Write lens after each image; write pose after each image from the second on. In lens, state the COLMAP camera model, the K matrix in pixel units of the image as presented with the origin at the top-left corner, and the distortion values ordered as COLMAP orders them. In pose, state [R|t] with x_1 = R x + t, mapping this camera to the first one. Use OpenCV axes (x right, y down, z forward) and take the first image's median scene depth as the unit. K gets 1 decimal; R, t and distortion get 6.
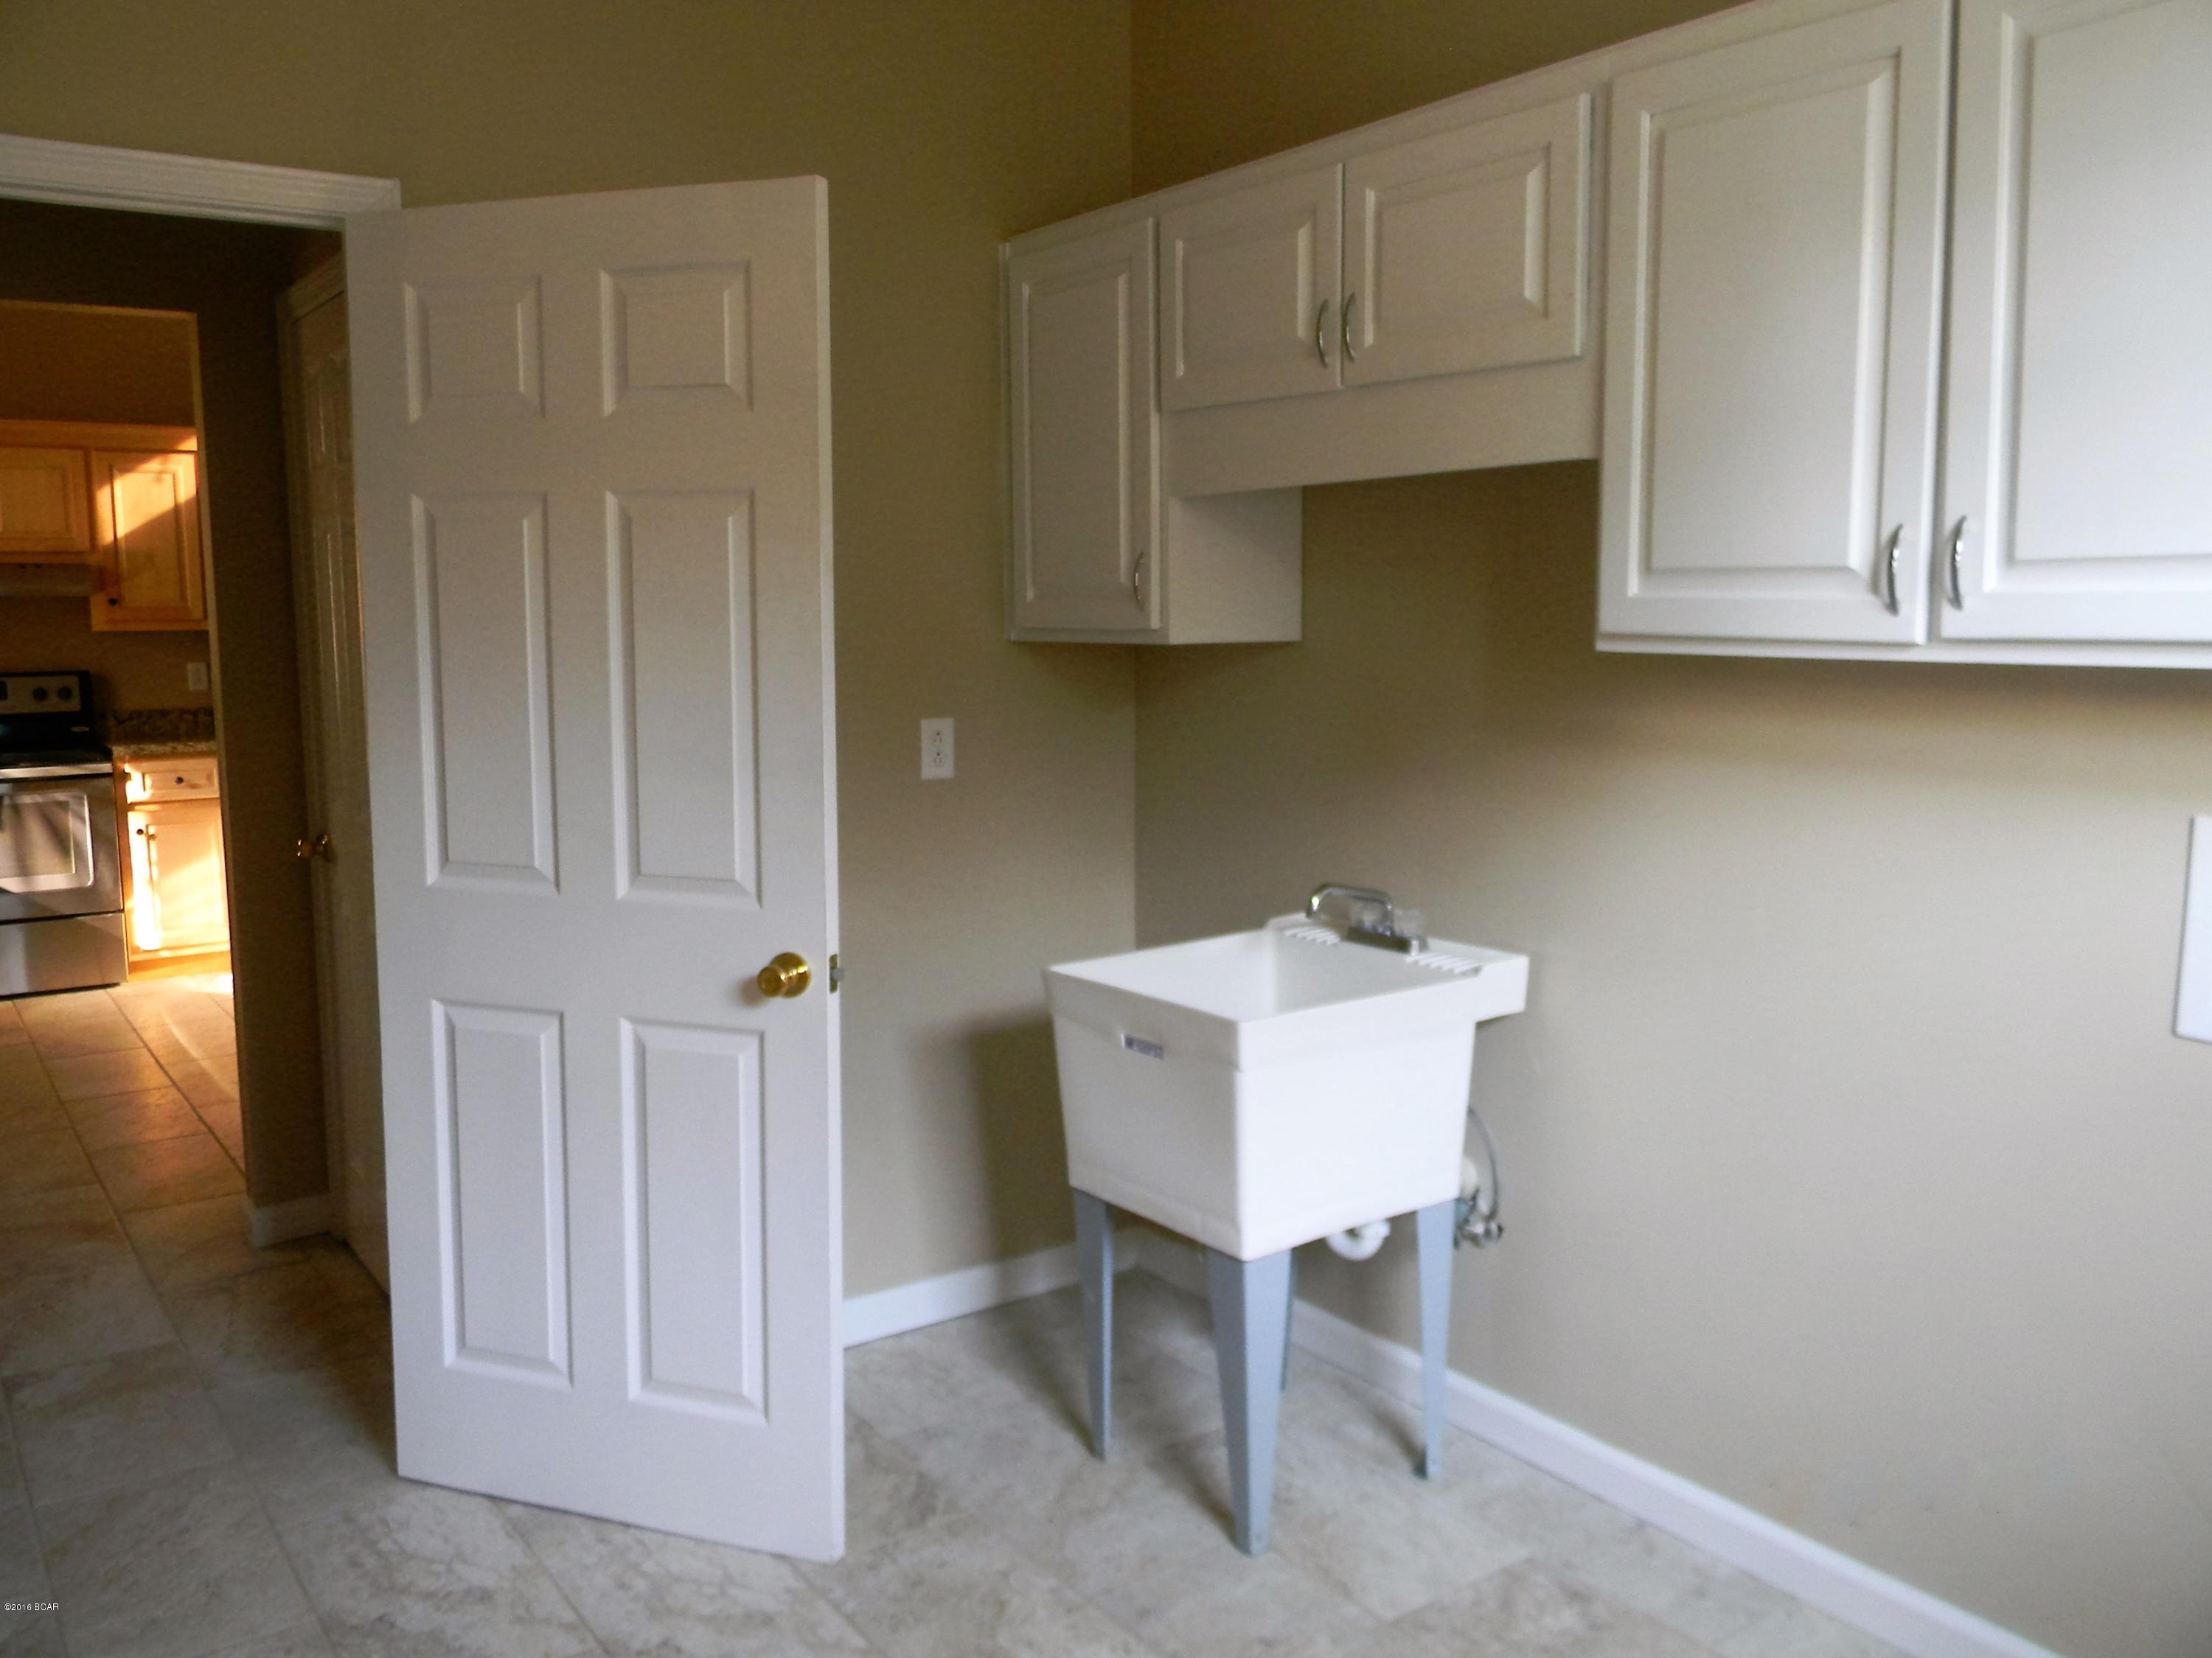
lens RADIAL K [[1838.2, 0, 1097.4], [0, 1838.2, 797.2], [0, 0, 1]] dist [0.001300, 0.005734]
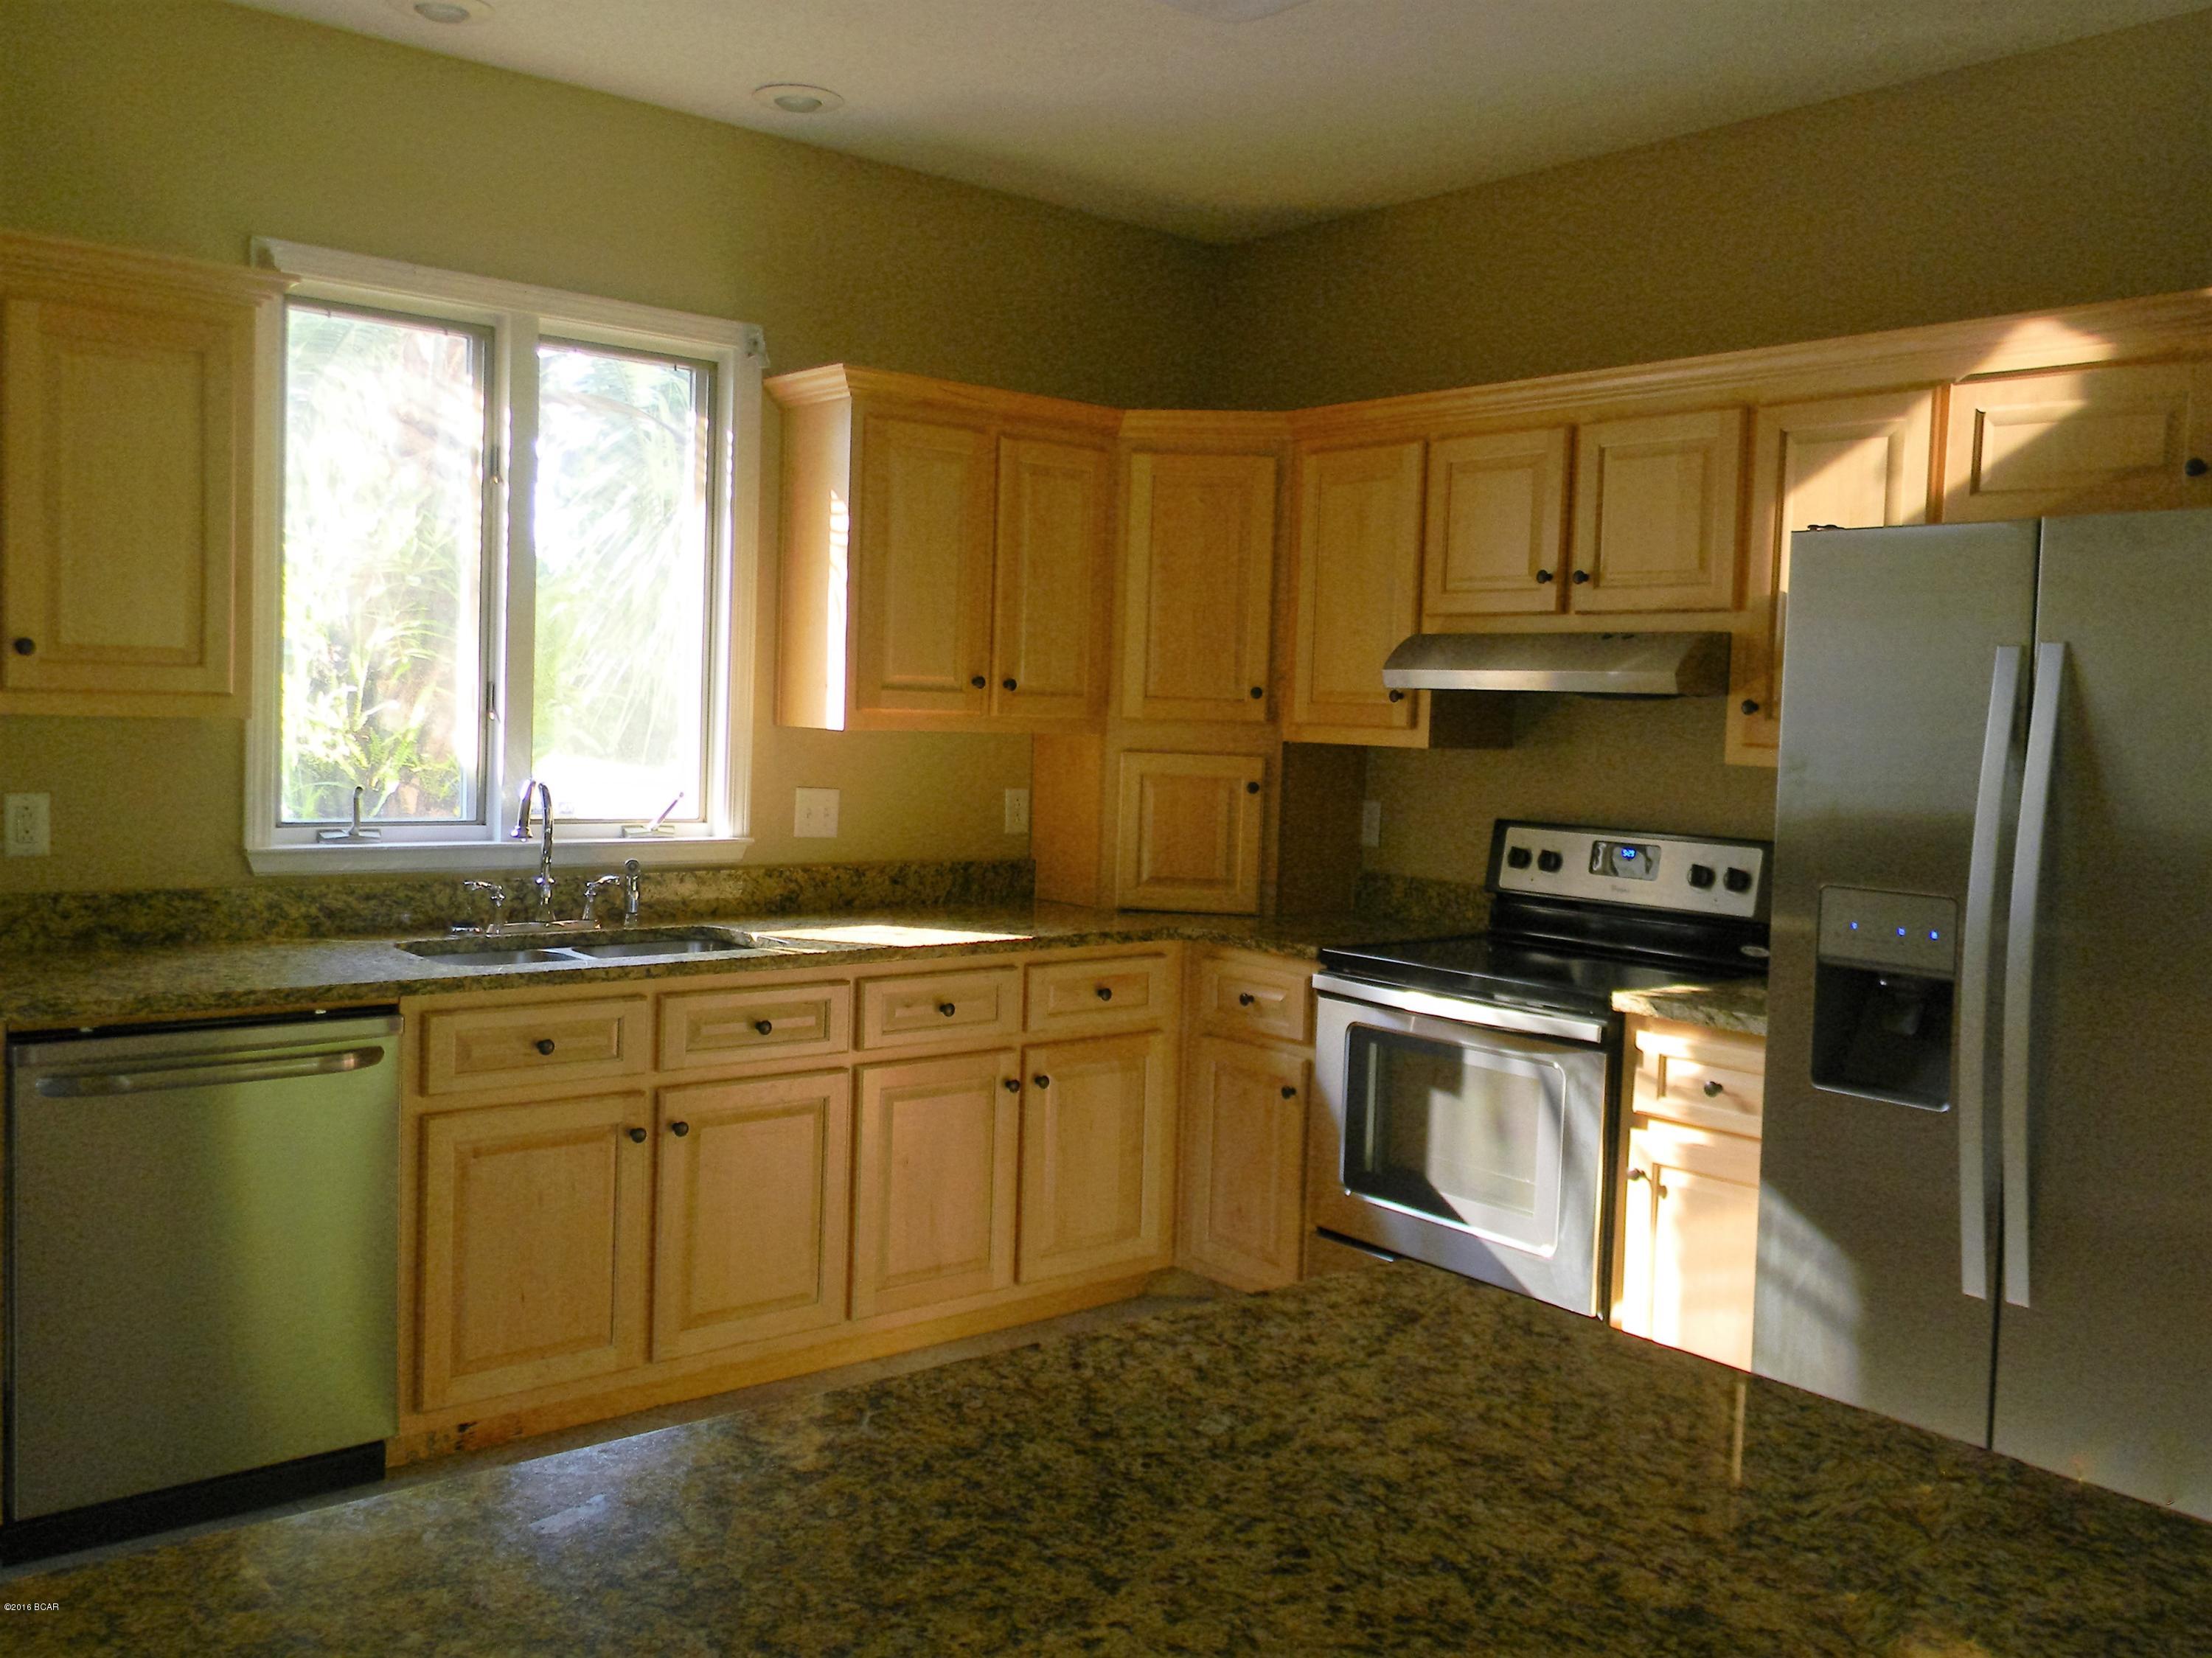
lens RADIAL K [[1838.2, 0, 1097.4], [0, 1838.2, 797.2], [0, 0, 1]] dist [0.001300, 0.005734]
pose [[0.093492, 0.058104, -0.993923, -0.059861], [-0.148615, 0.987926, 0.043774, -0.078214], [0.984466, 0.143620, 0.100999, 0.787617]]
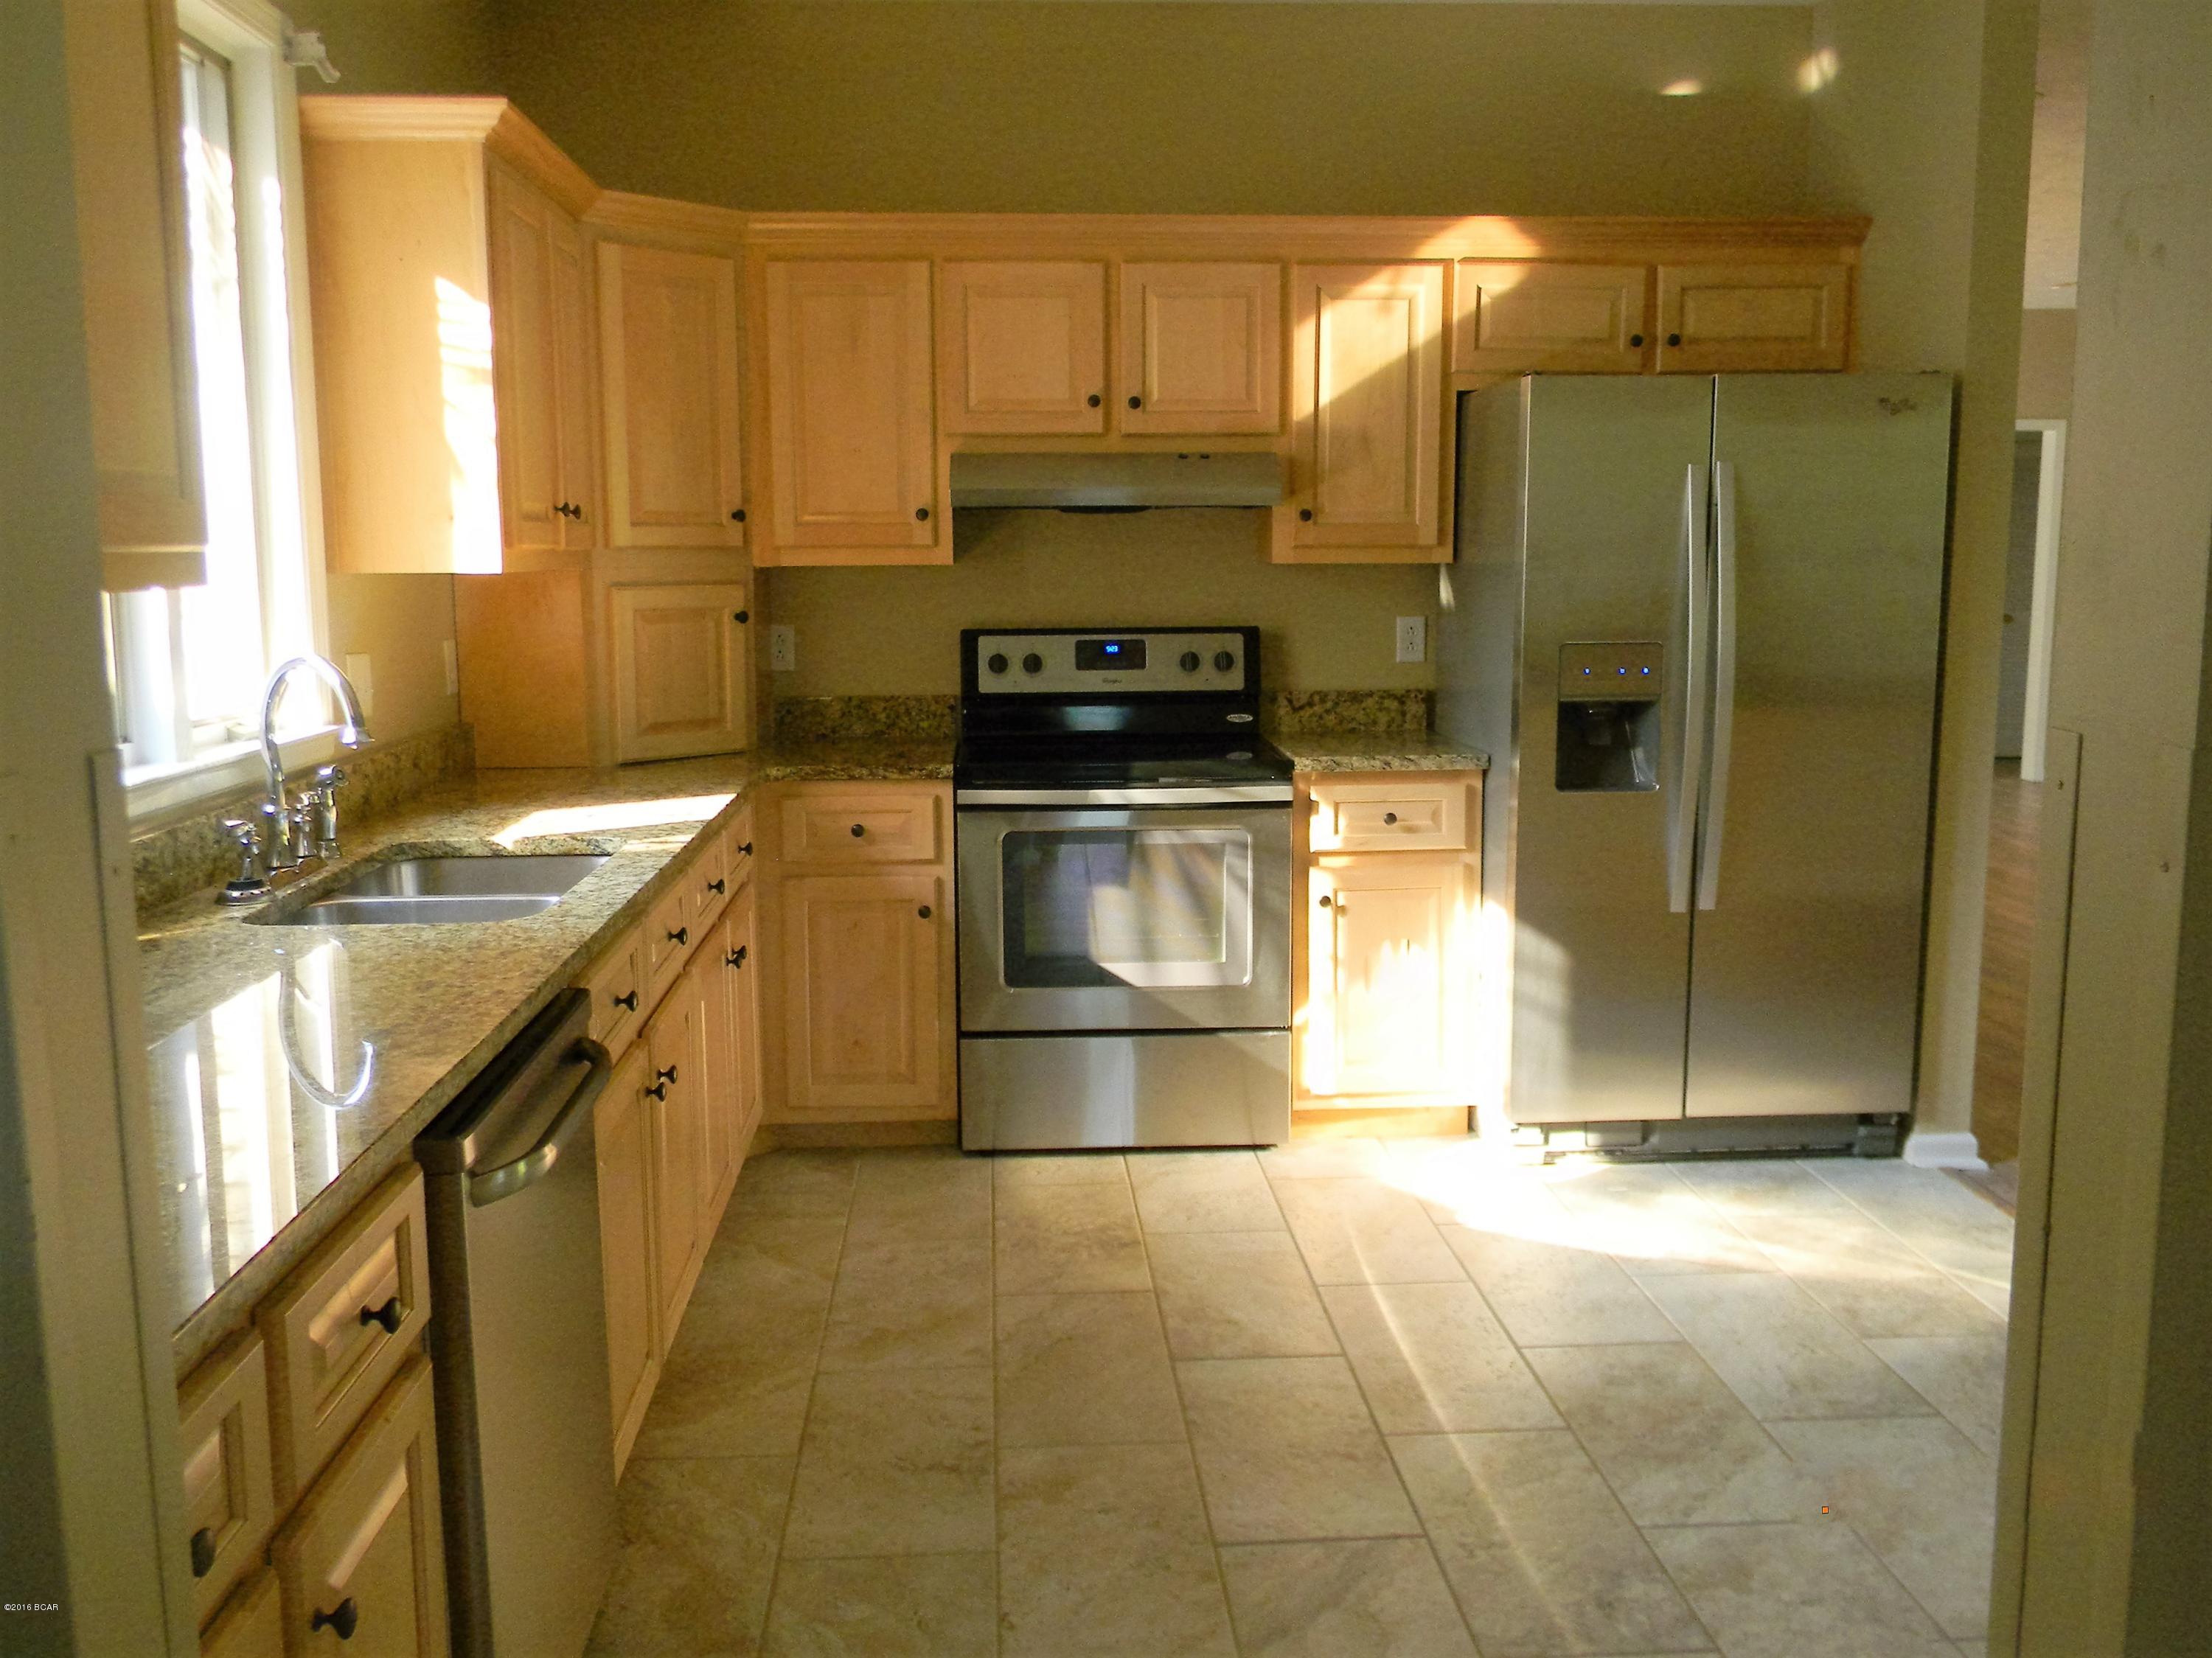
lens RADIAL K [[1838.2, 0, 1097.4], [0, 1838.2, 797.2], [0, 0, 1]] dist [0.001300, 0.005734]
pose [[0.849002, 0.071120, -0.523581, -0.271496], [-0.059232, 0.997465, 0.039442, -0.033369], [0.525058, -0.002474, 0.851063, 0.451835]]
